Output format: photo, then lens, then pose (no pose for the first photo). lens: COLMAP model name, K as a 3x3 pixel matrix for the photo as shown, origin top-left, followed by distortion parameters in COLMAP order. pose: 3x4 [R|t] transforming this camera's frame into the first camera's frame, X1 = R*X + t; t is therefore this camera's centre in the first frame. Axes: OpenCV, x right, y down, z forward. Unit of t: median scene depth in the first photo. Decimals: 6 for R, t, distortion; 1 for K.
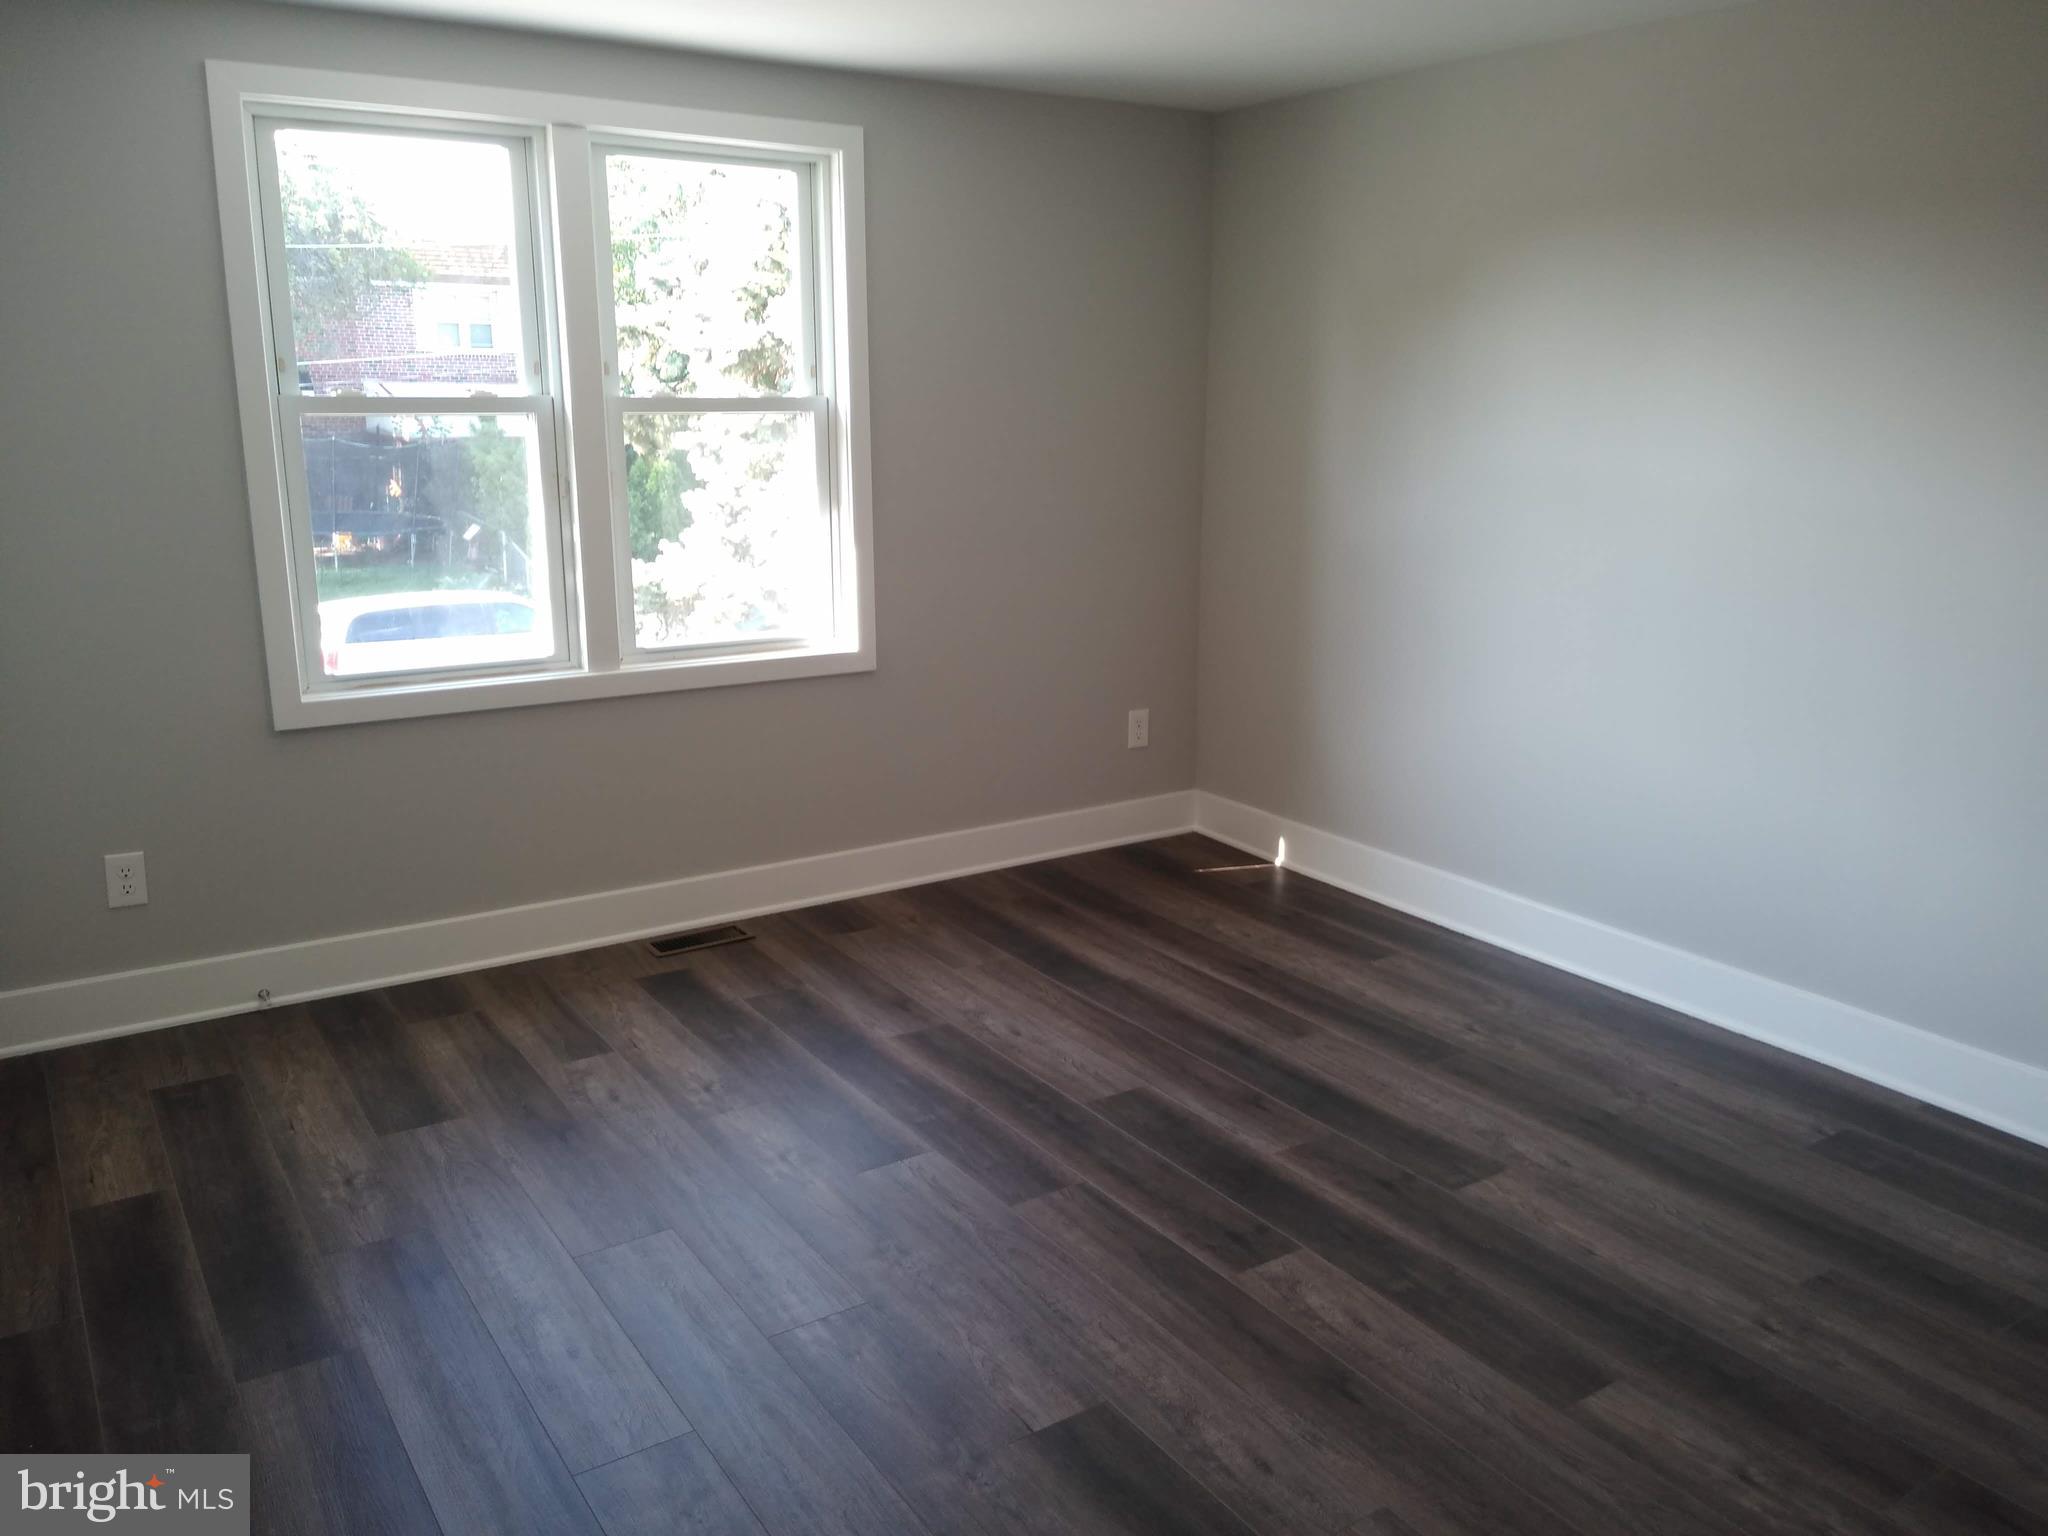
lens RADIAL K [[1591.4, 0, 1028.0], [0, 1591.4, 758.2], [0, 0, 1]] dist [0.090902, -0.150935]
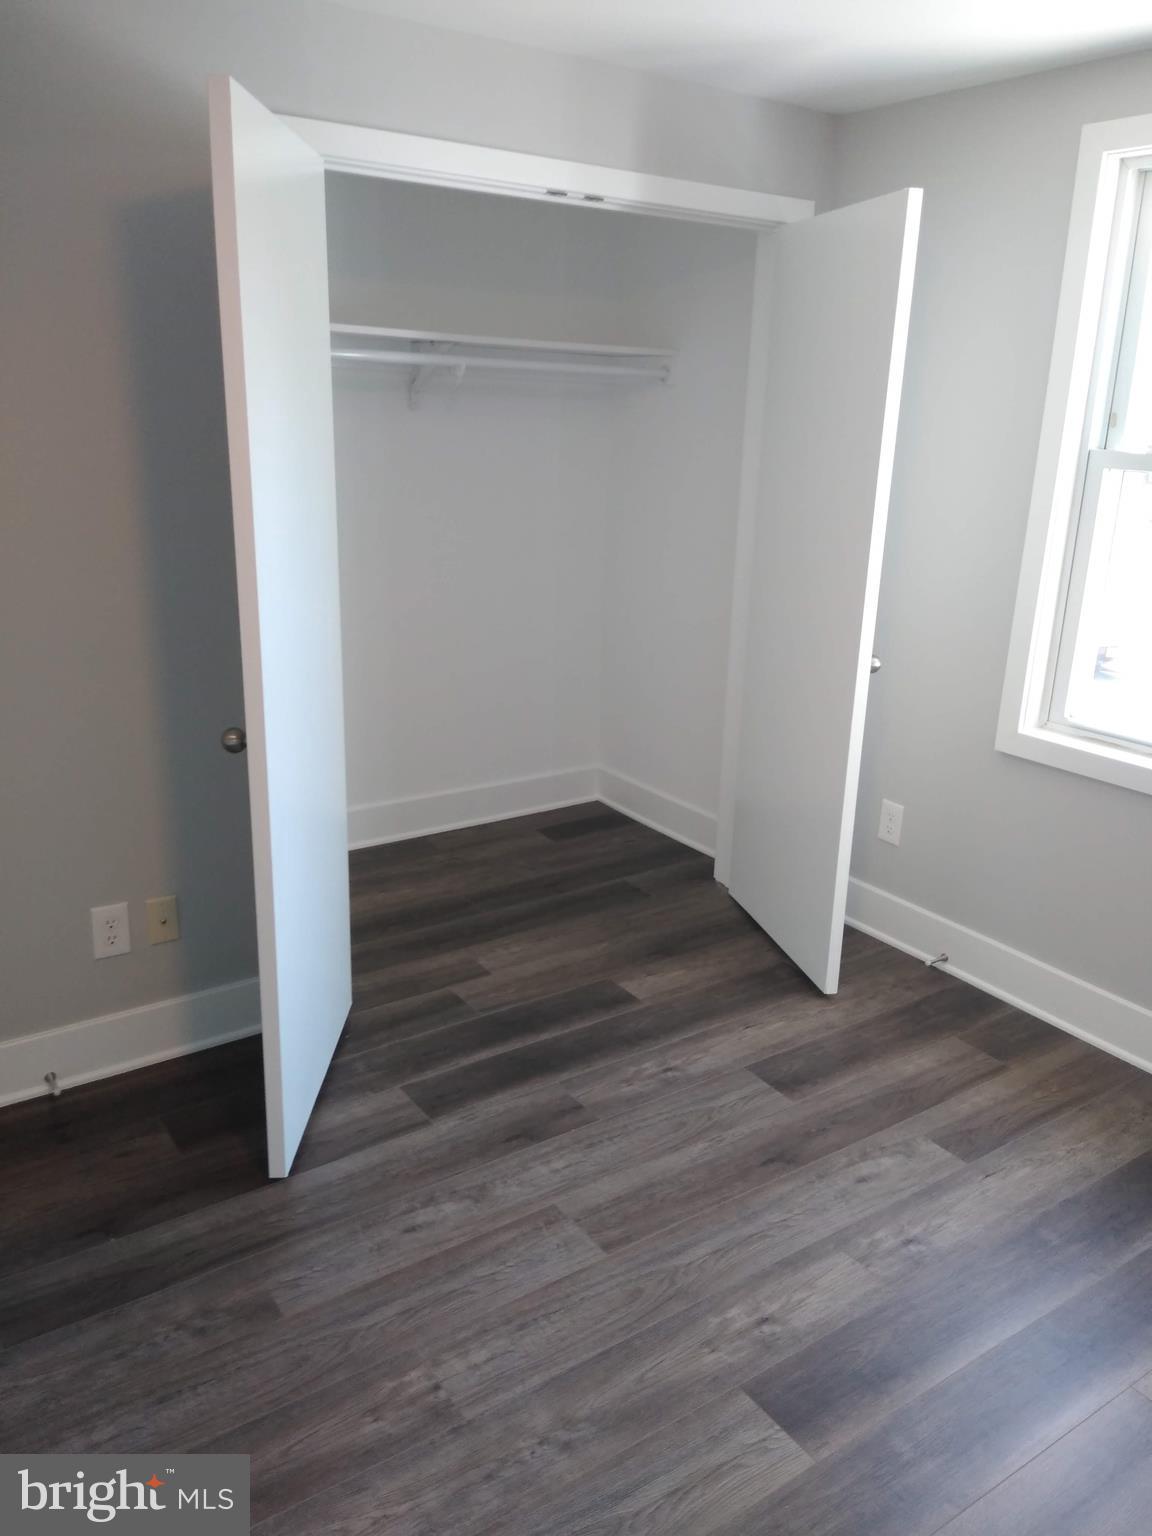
lens RADIAL K [[1193.5, 0, 576.0], [0, 1193.5, 768.0], [0, 0, 1]] dist [0.090902, -0.150935]
pose [[0.028021, 0.301632, -0.953013, 0.750568], [-0.257873, 0.923298, 0.284645, -0.383109], [0.965772, 0.237780, 0.103654, 1.427992]]
